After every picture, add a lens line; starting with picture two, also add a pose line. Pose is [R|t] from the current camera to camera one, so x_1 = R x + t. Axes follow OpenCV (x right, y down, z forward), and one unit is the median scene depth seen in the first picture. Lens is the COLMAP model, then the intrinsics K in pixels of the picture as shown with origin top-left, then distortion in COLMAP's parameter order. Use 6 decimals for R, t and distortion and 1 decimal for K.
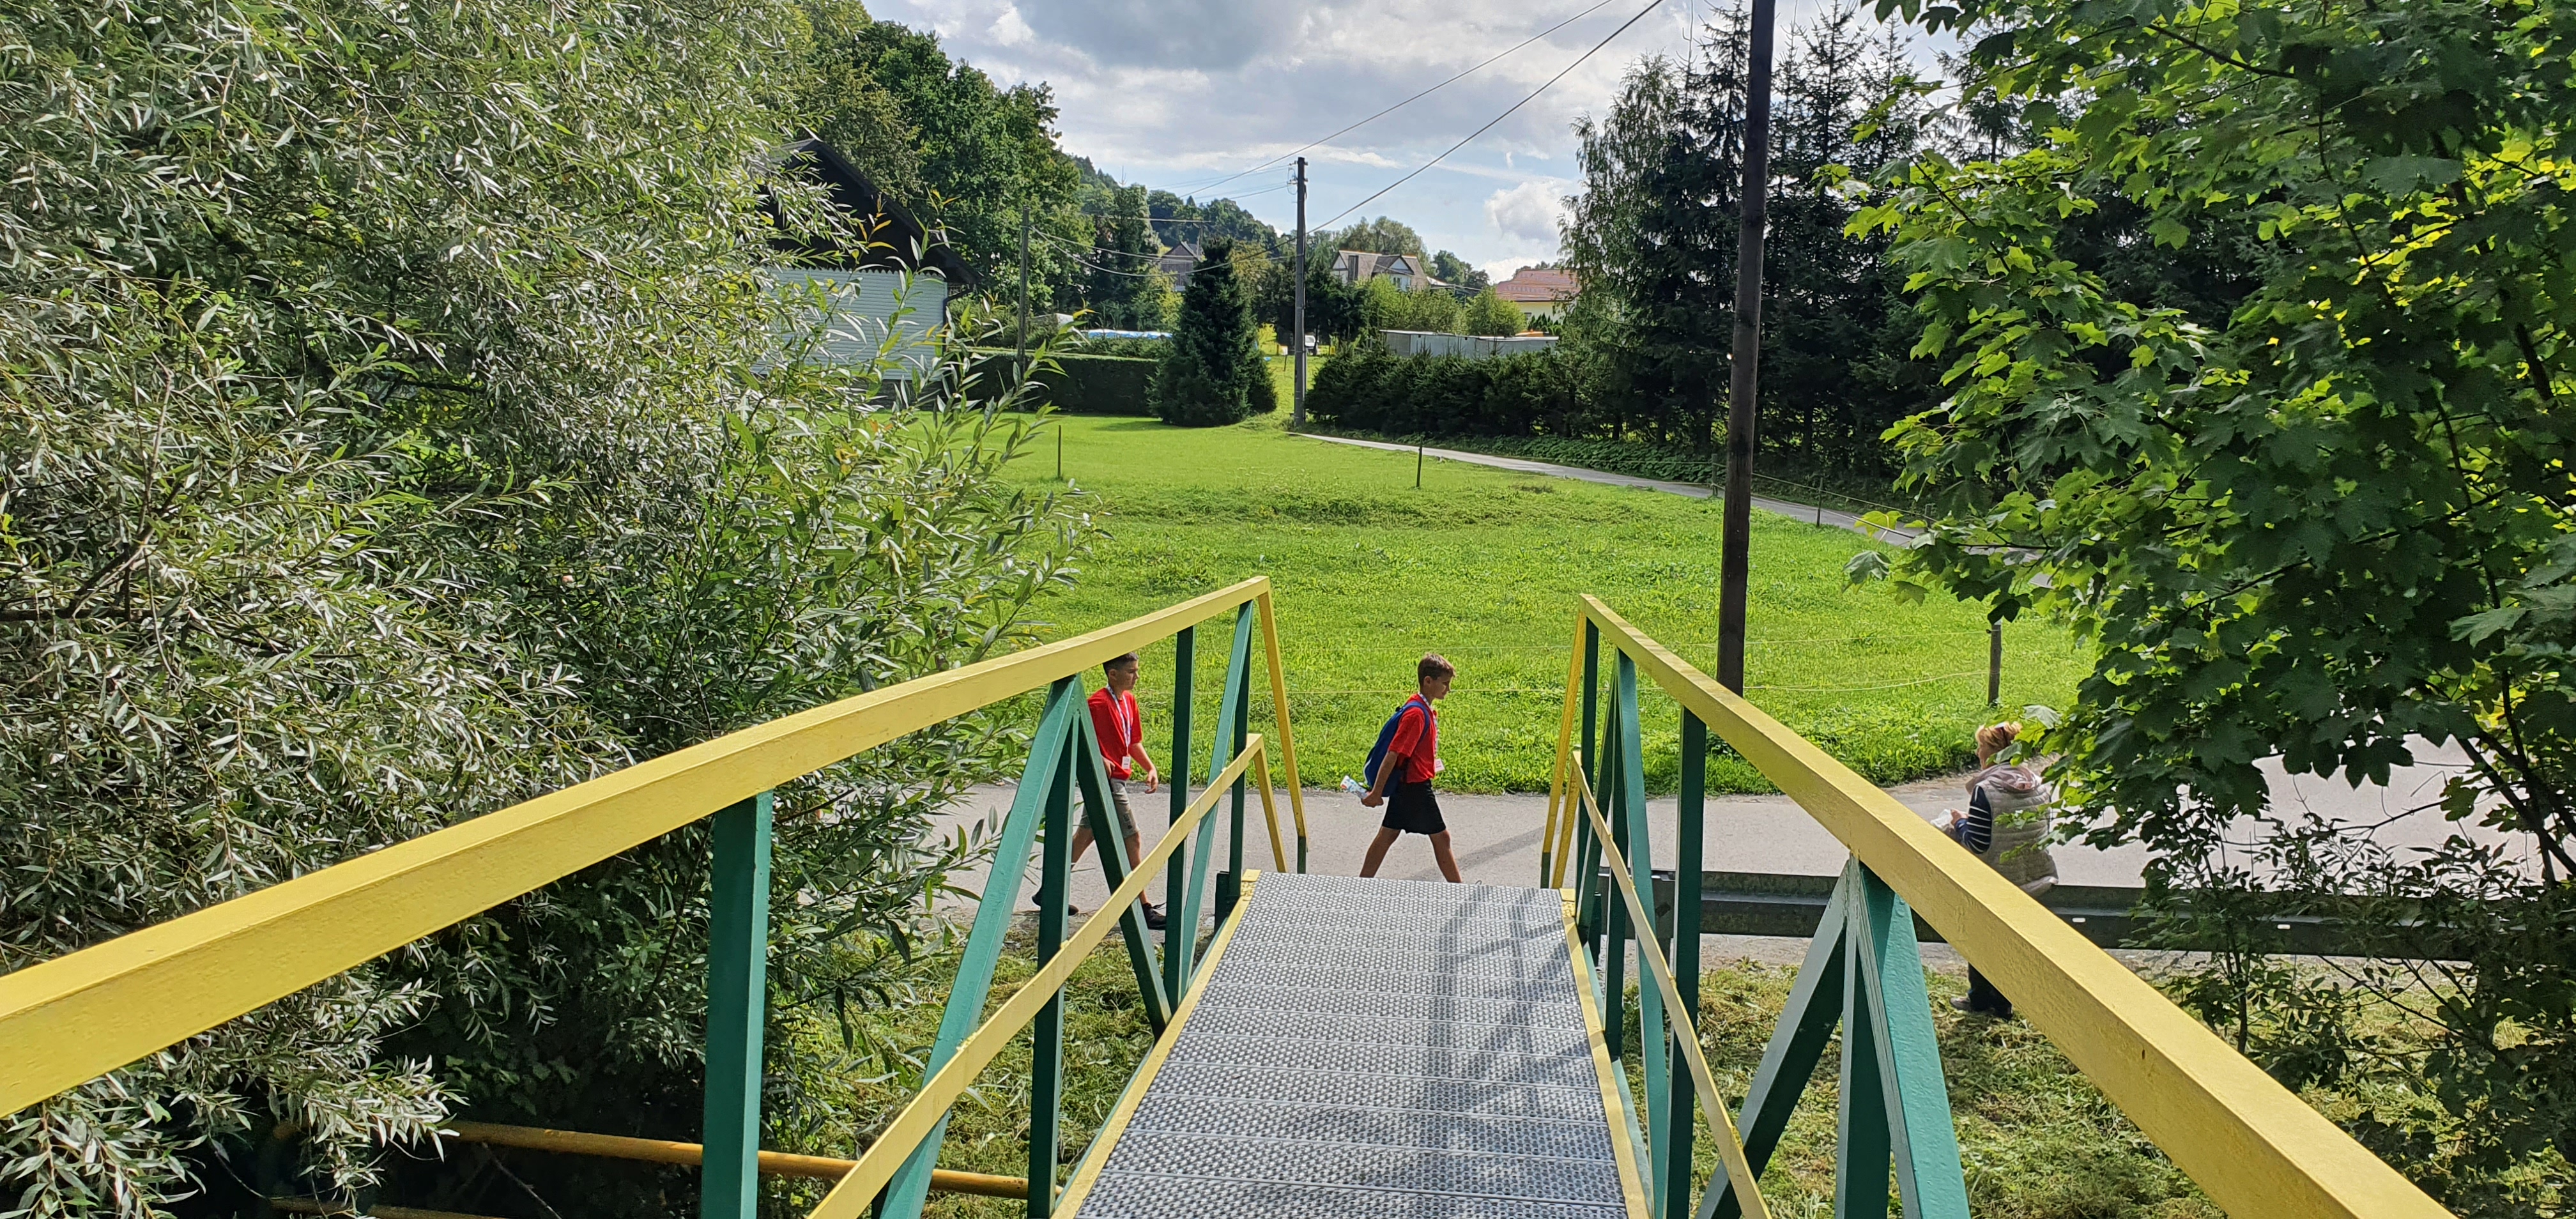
lens RADIAL K [[1891.9, 0, 1288.0], [0, 1891.9, 609.5], [0, 0, 1]] dist [0.004079, 0.004230]
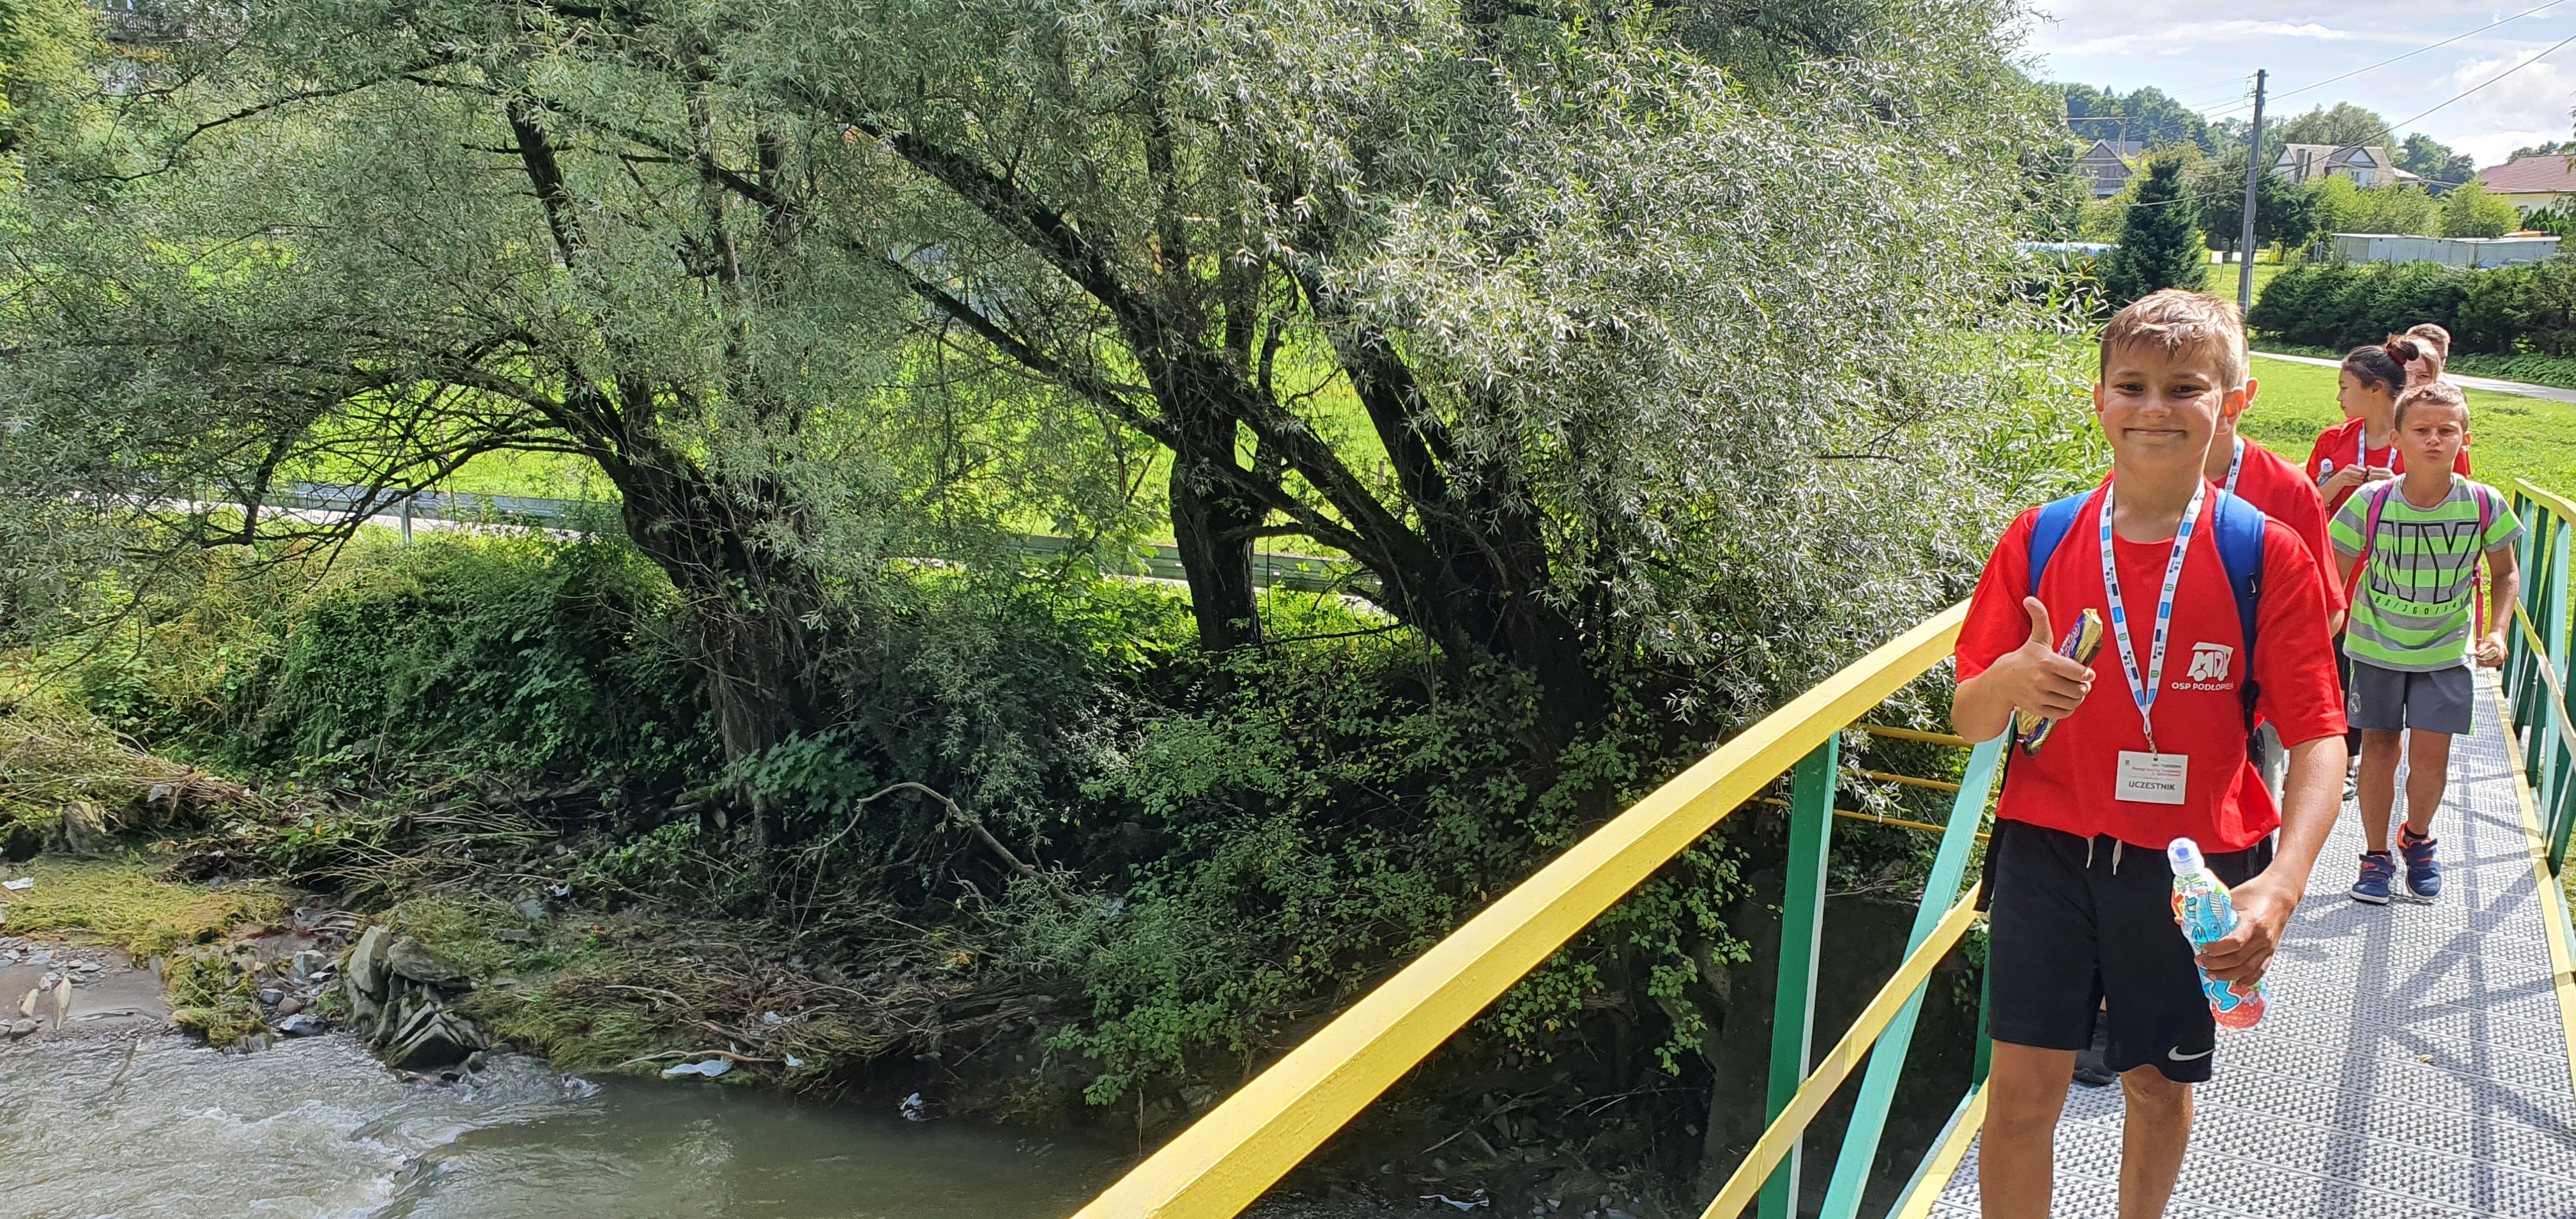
lens RADIAL K [[1891.9, 0, 1288.0], [0, 1891.9, 609.5], [0, 0, 1]] dist [0.004079, 0.004230]
pose [[0.903317, 0.065490, -0.423944, -0.015904], [-0.044016, 0.997212, 0.060262, 0.006973], [0.426709, -0.035775, 0.903681, -0.140947]]
